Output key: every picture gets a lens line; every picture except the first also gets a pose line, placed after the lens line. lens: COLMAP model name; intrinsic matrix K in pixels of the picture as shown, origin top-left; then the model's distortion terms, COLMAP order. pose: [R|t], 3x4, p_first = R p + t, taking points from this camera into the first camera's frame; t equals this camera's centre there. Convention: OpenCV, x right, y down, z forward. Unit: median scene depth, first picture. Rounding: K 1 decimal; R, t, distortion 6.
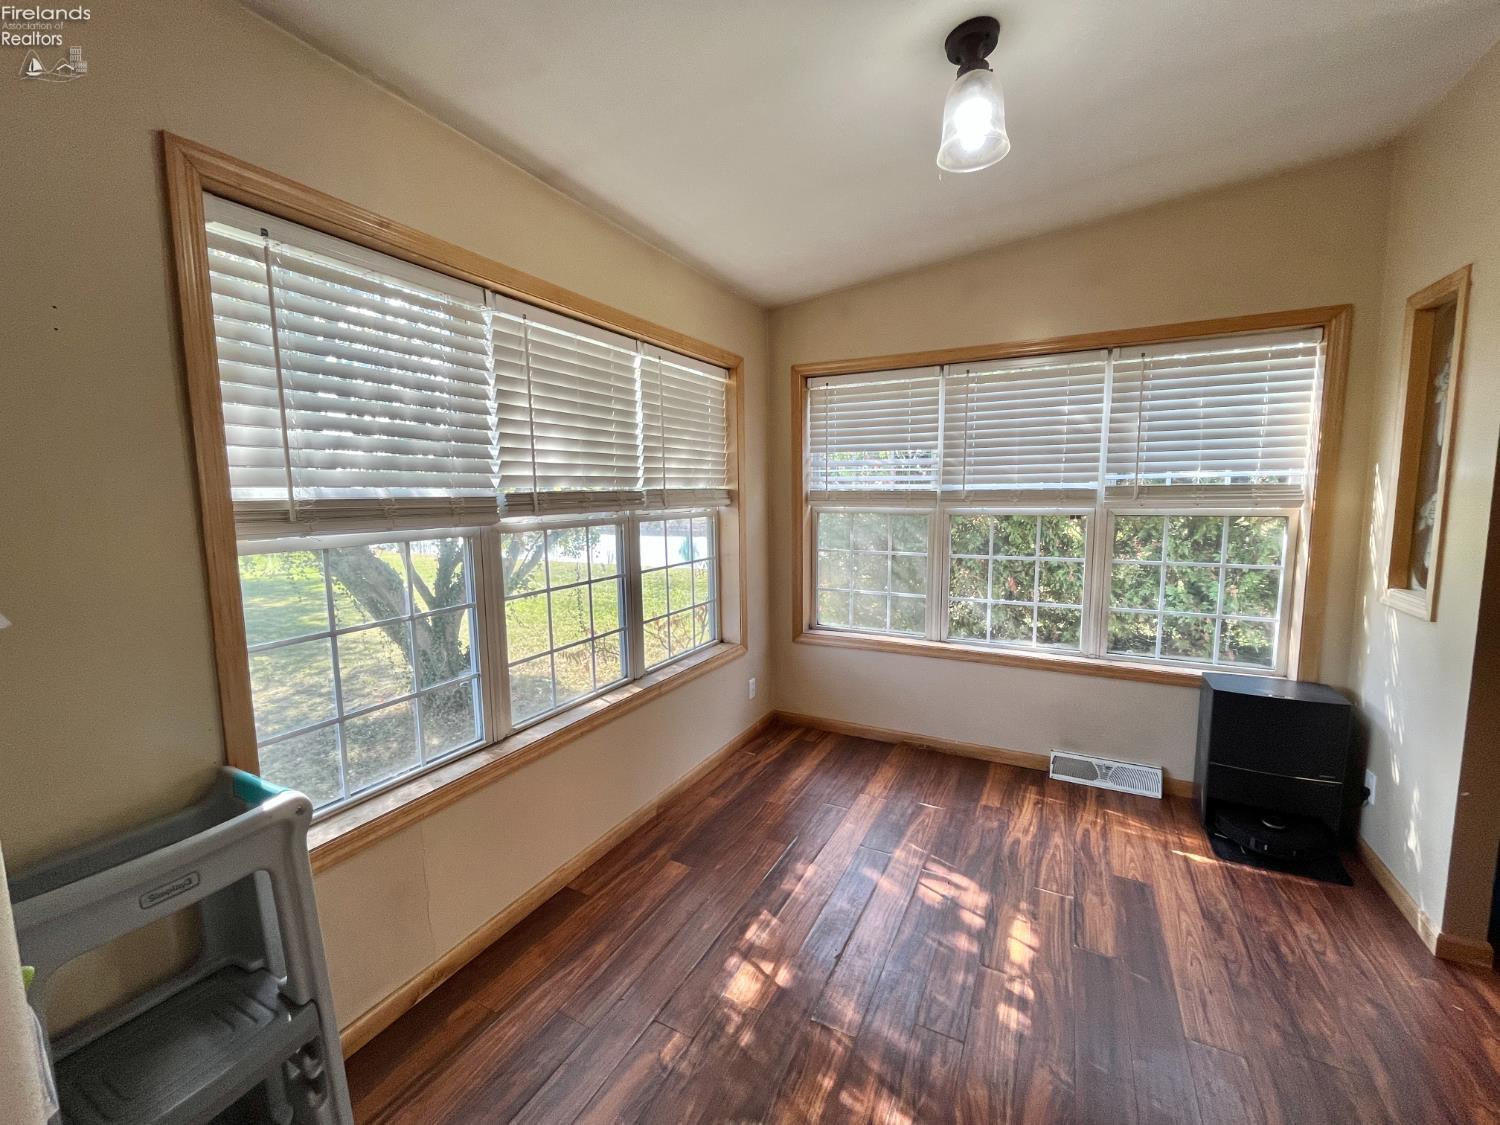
lens RADIAL K [[609.7, 0, 748.2], [0, 609.7, 560.2], [0, 0, 1]] dist [0.000408, -0.000348]
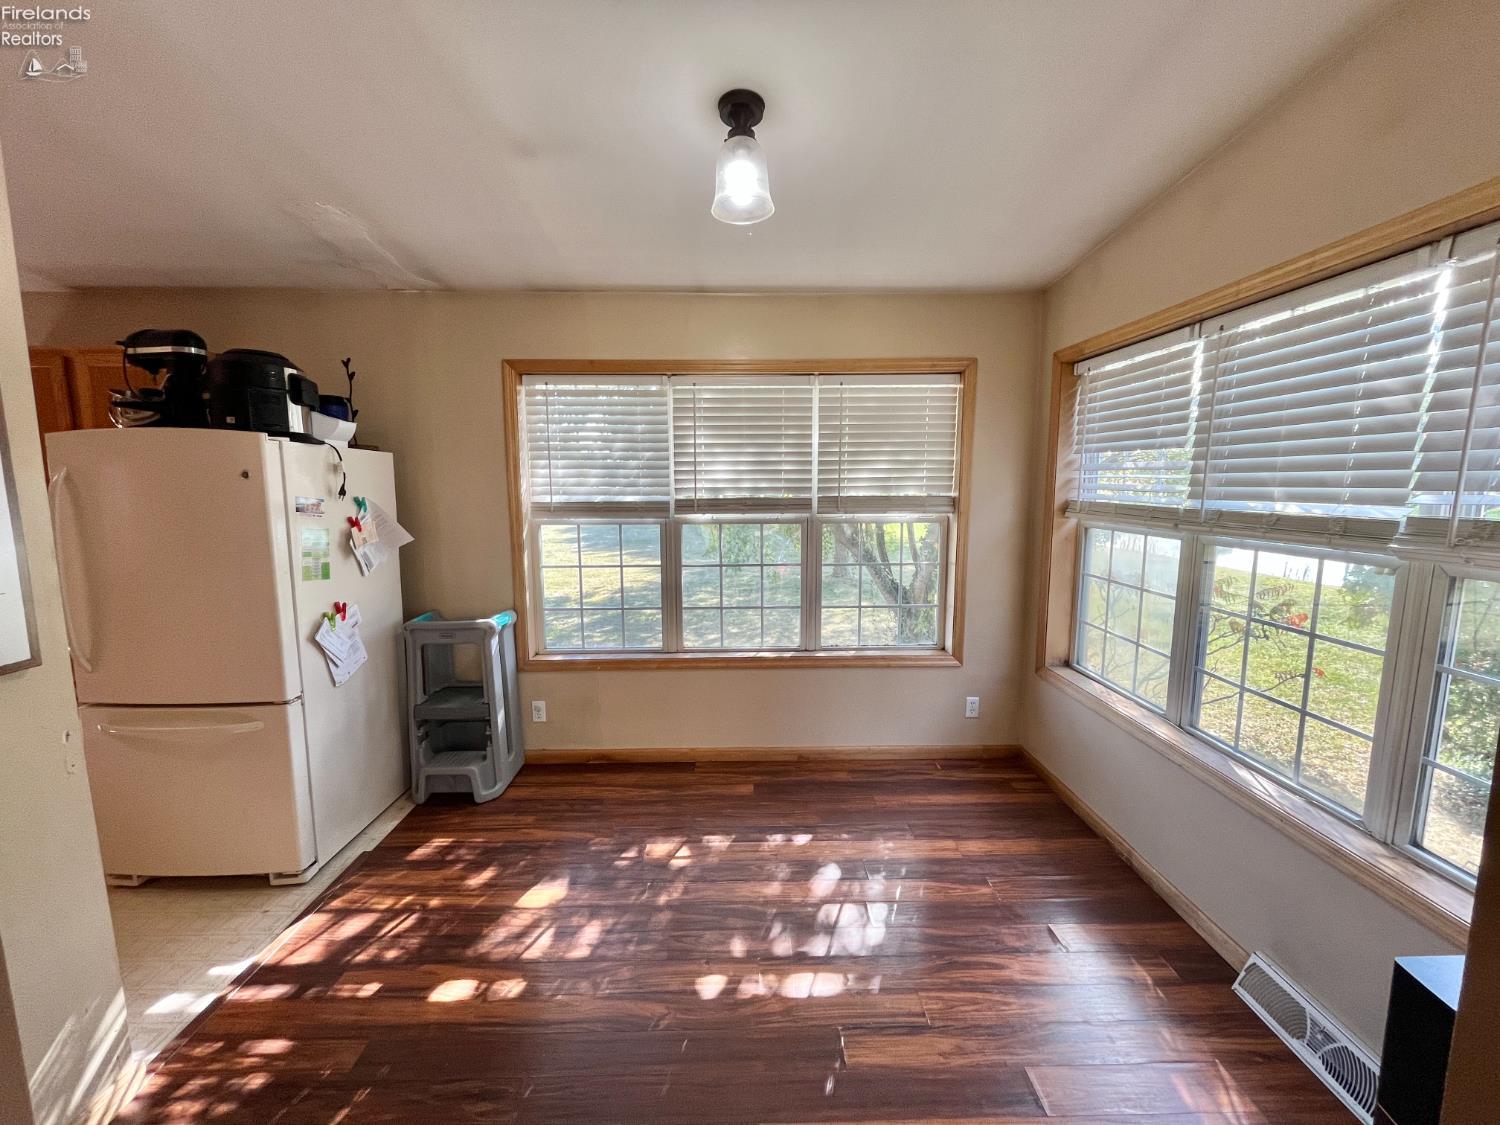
lens RADIAL K [[609.7, 0, 749.4], [0, 609.7, 562.6], [0, 0, 1]] dist [0.000408, -0.000348]
pose [[0.482396, 0.124960, -0.866994, 0.837677], [-0.100450, 0.991134, 0.086961, -0.078705], [0.870174, 0.045140, 0.490672, 0.297560]]
